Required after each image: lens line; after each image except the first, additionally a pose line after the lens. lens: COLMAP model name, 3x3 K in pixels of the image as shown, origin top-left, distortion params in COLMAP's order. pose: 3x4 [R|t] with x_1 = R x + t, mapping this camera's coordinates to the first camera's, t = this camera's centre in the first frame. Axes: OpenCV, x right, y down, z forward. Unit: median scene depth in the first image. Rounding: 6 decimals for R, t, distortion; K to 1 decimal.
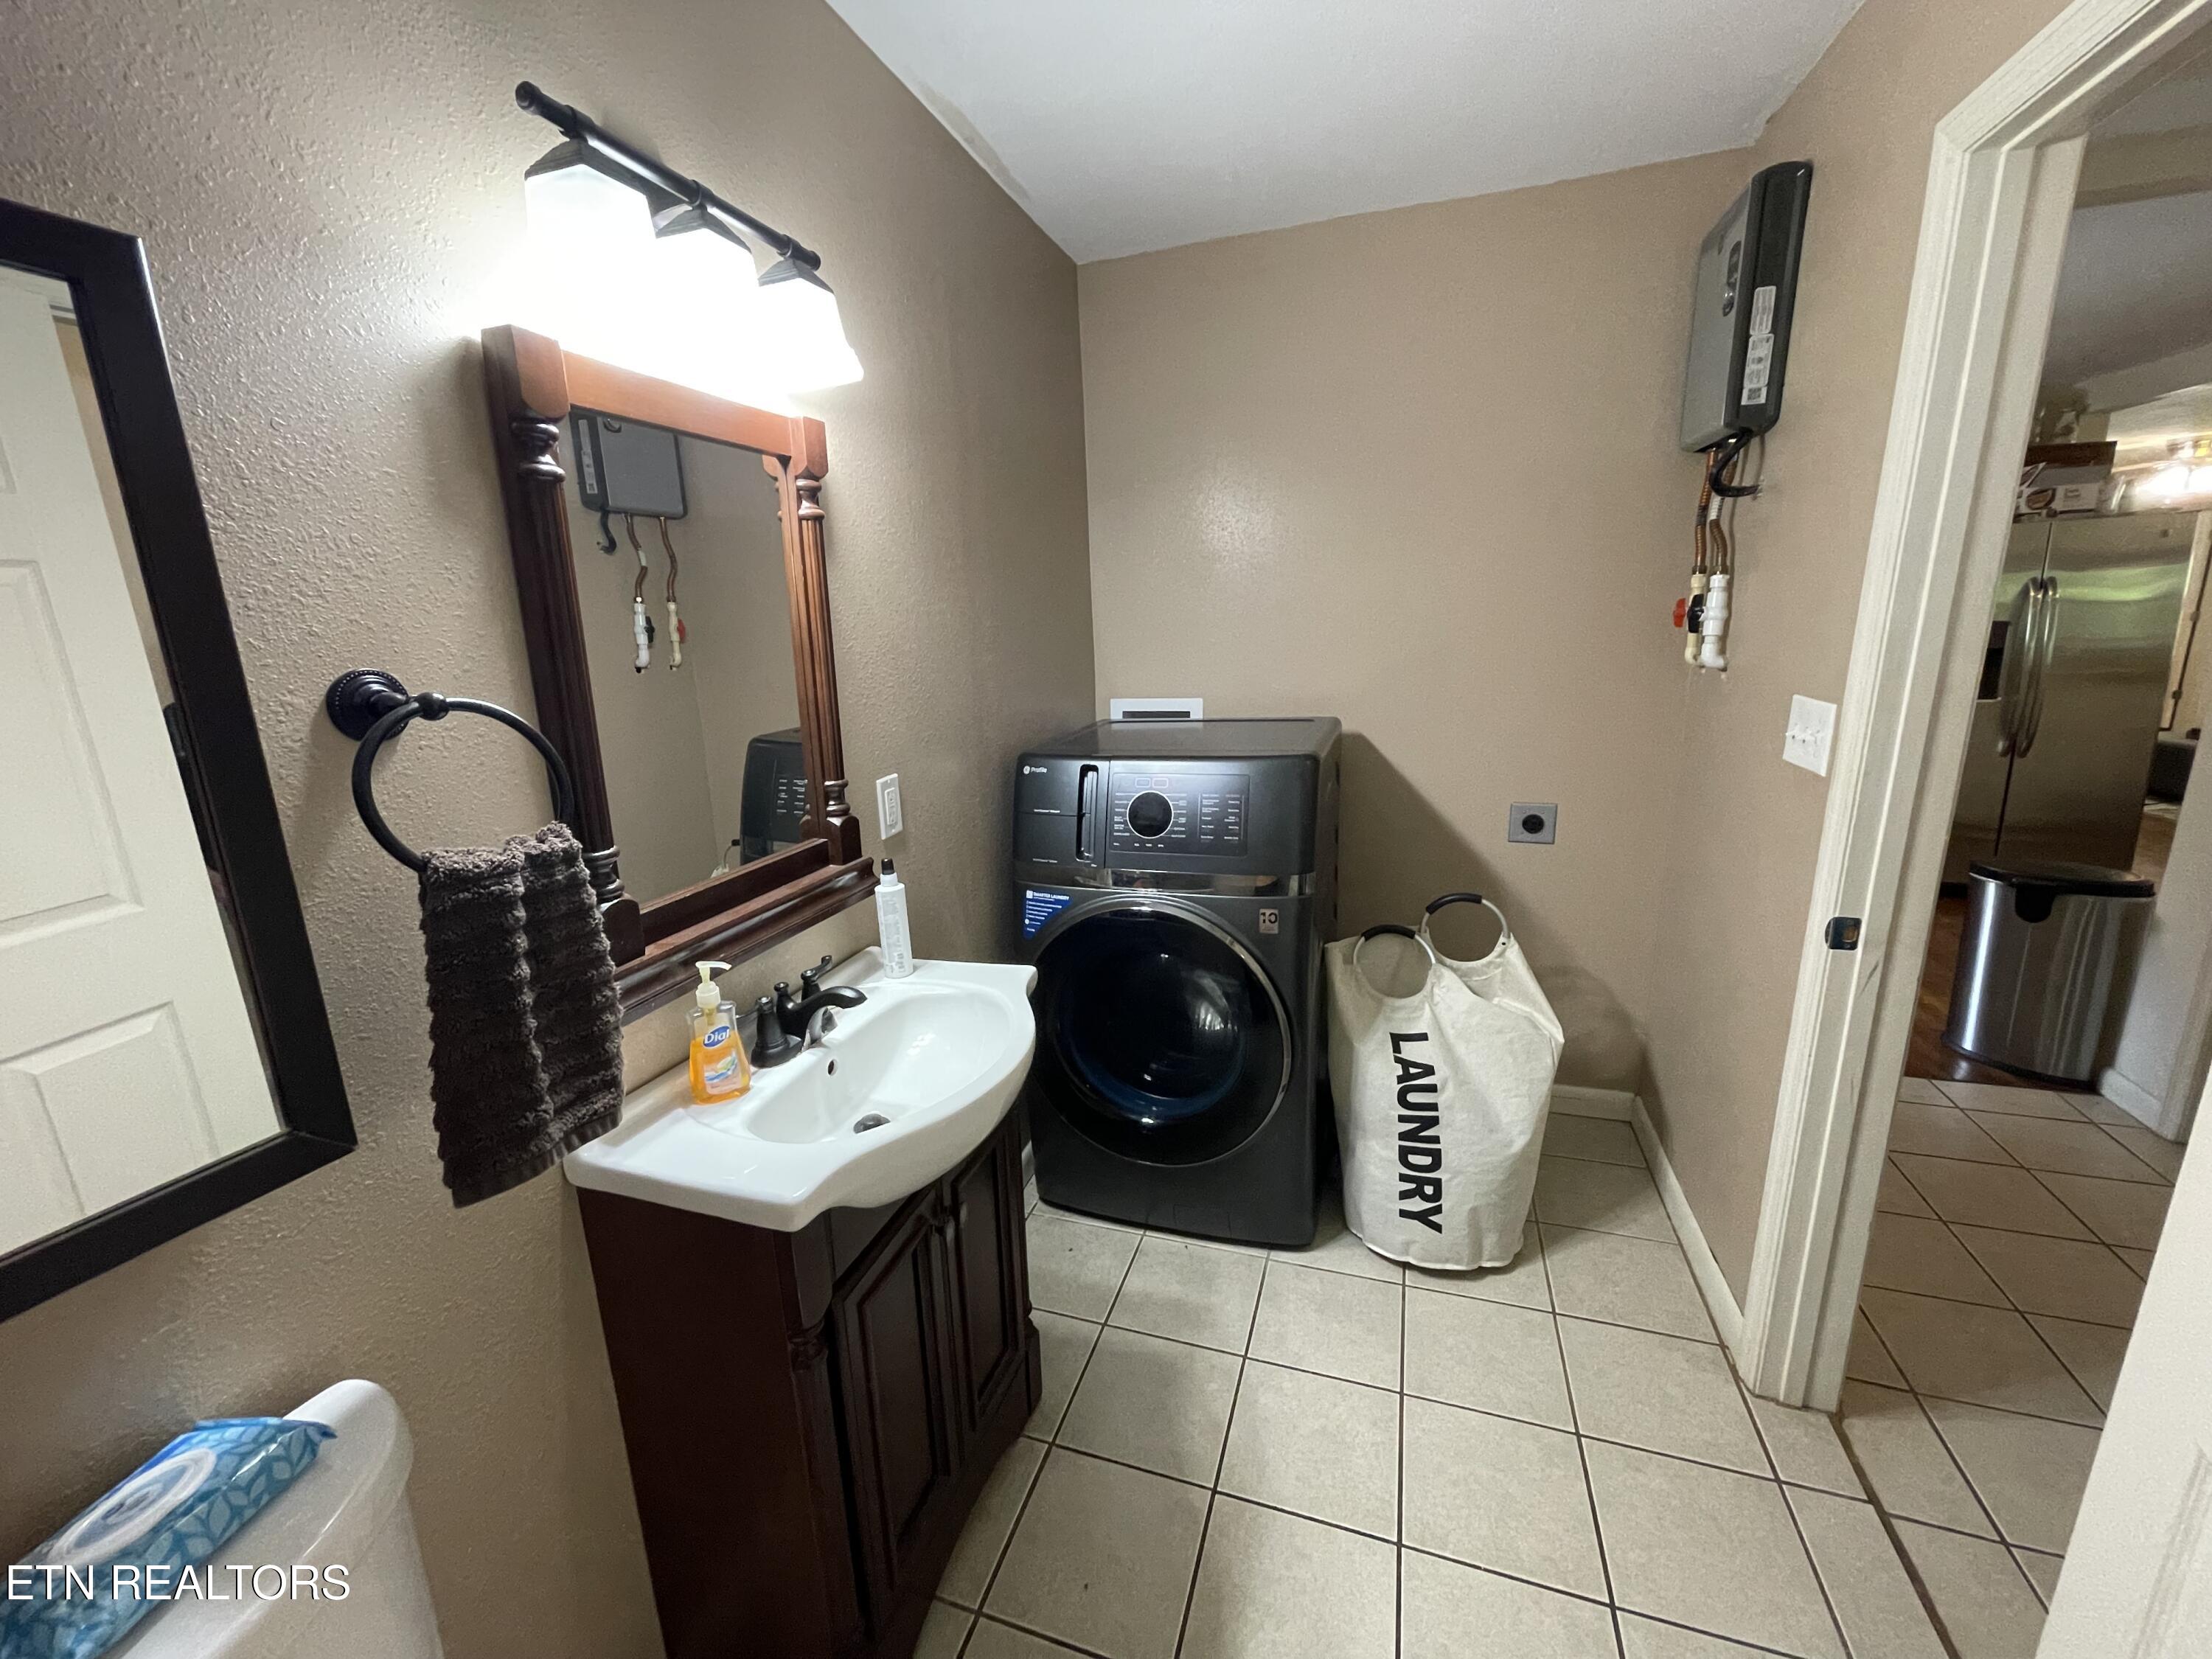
lens RADIAL K [[892.4, 0, 1093.0], [0, 892.4, 830.3], [0, 0, 1]] dist [0.001754, -0.000063]
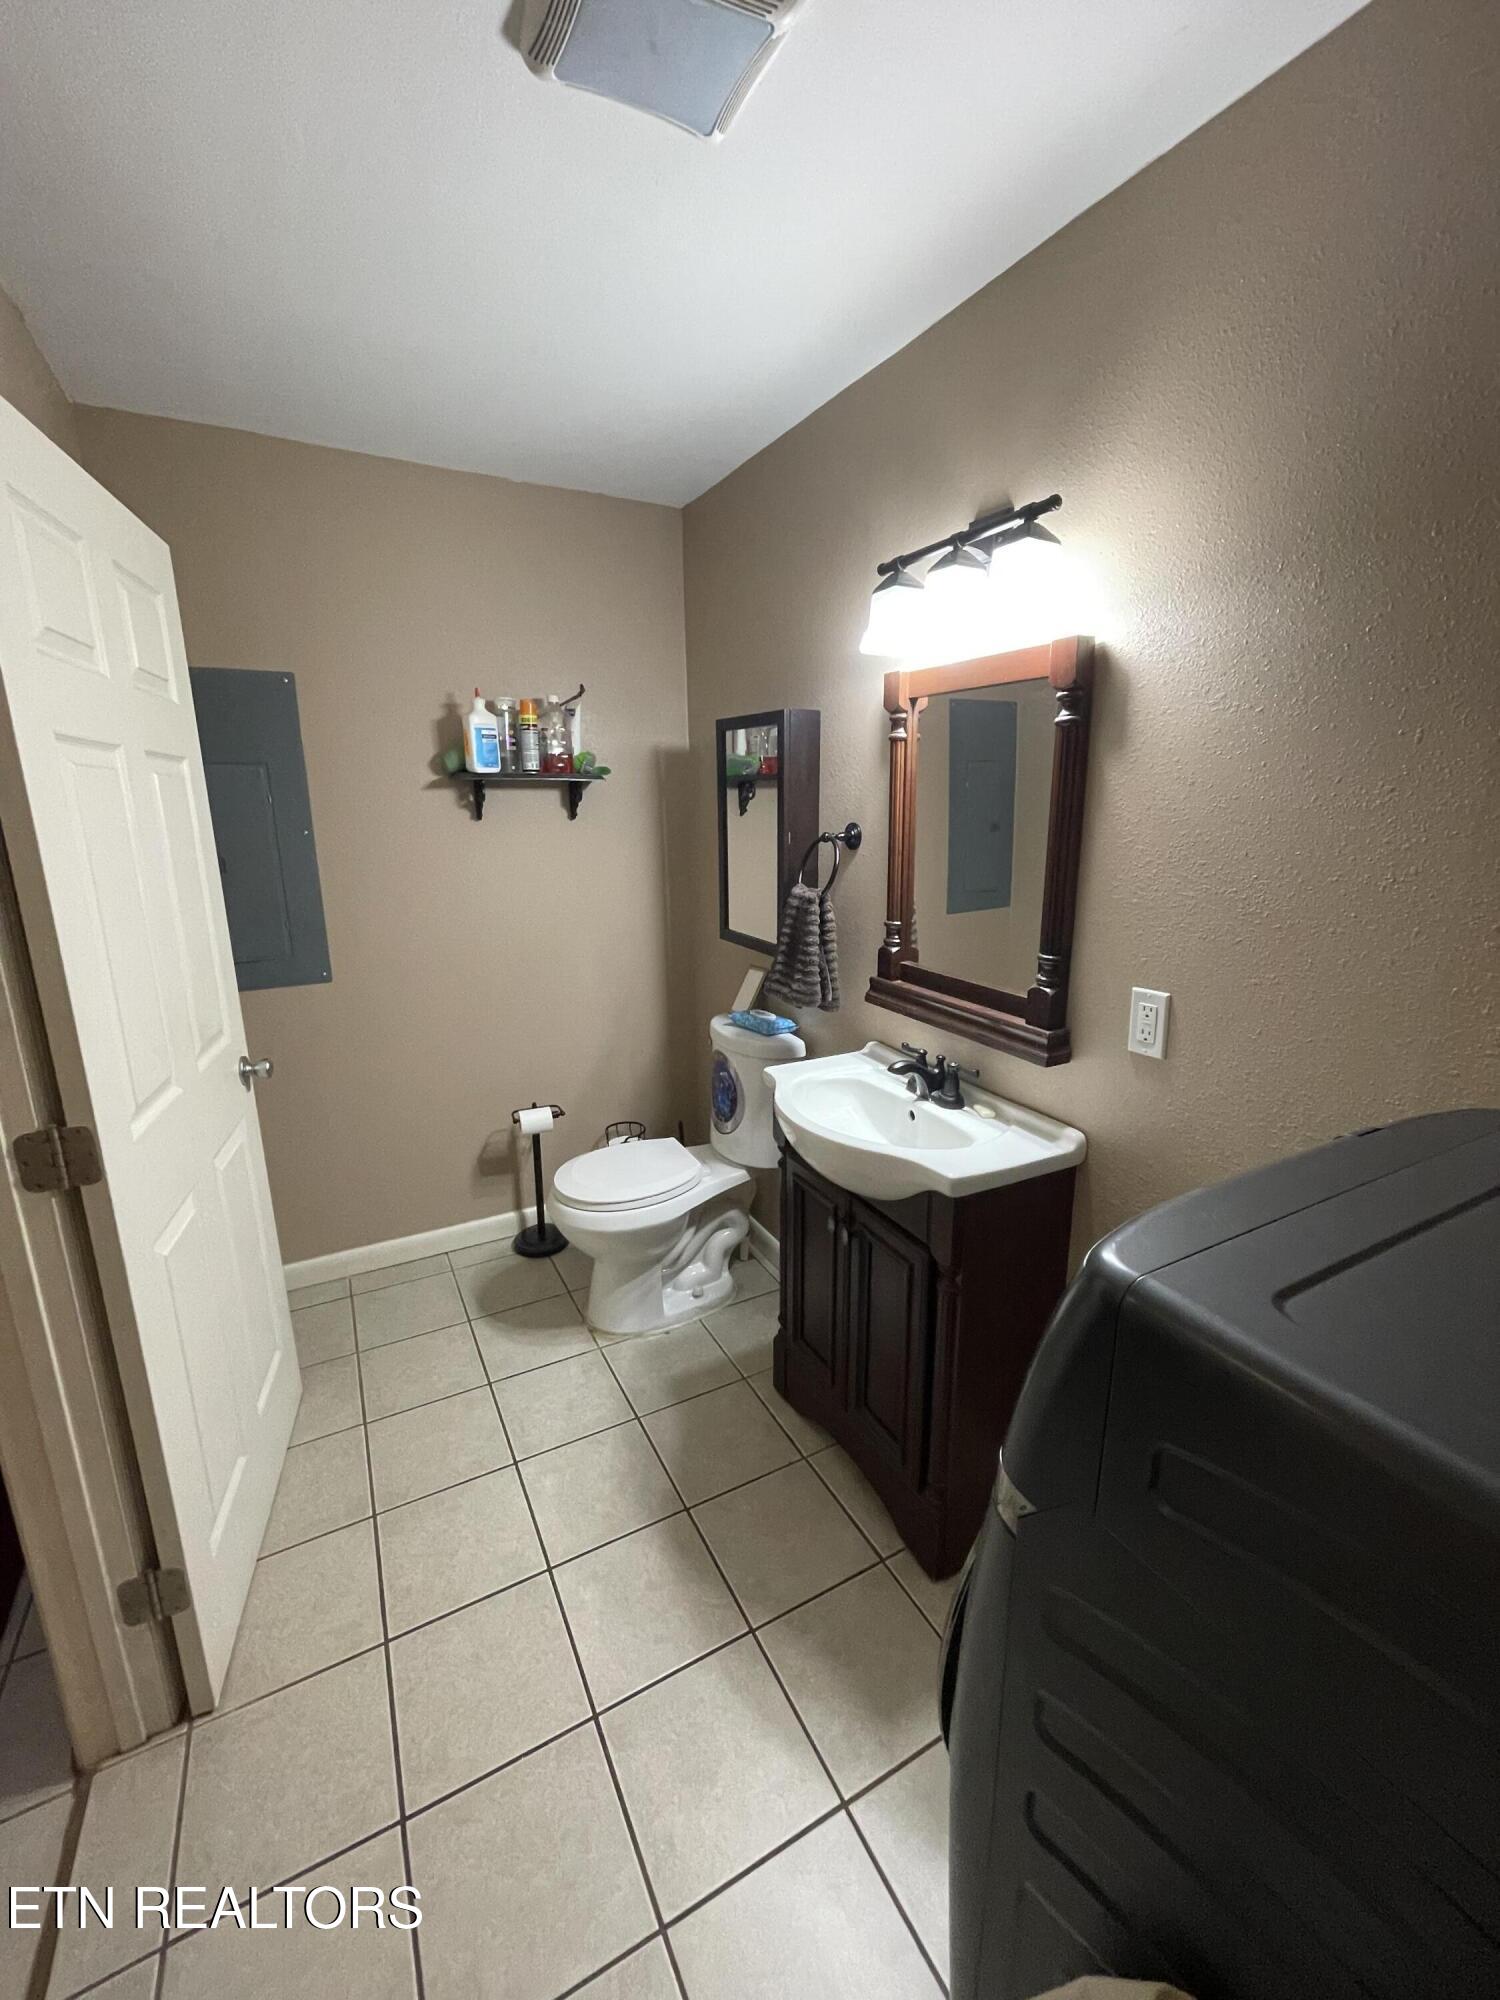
lens RADIAL K [[806.9, 0, 750.0], [0, 806.9, 1000.0], [0, 0, 1]] dist [0.001754, -0.000063]
pose [[-0.681952, 0.212122, -0.699961, 0.661850], [-0.143711, 0.899501, 0.412607, -0.353102], [0.717139, 0.381970, -0.582933, 1.276859]]
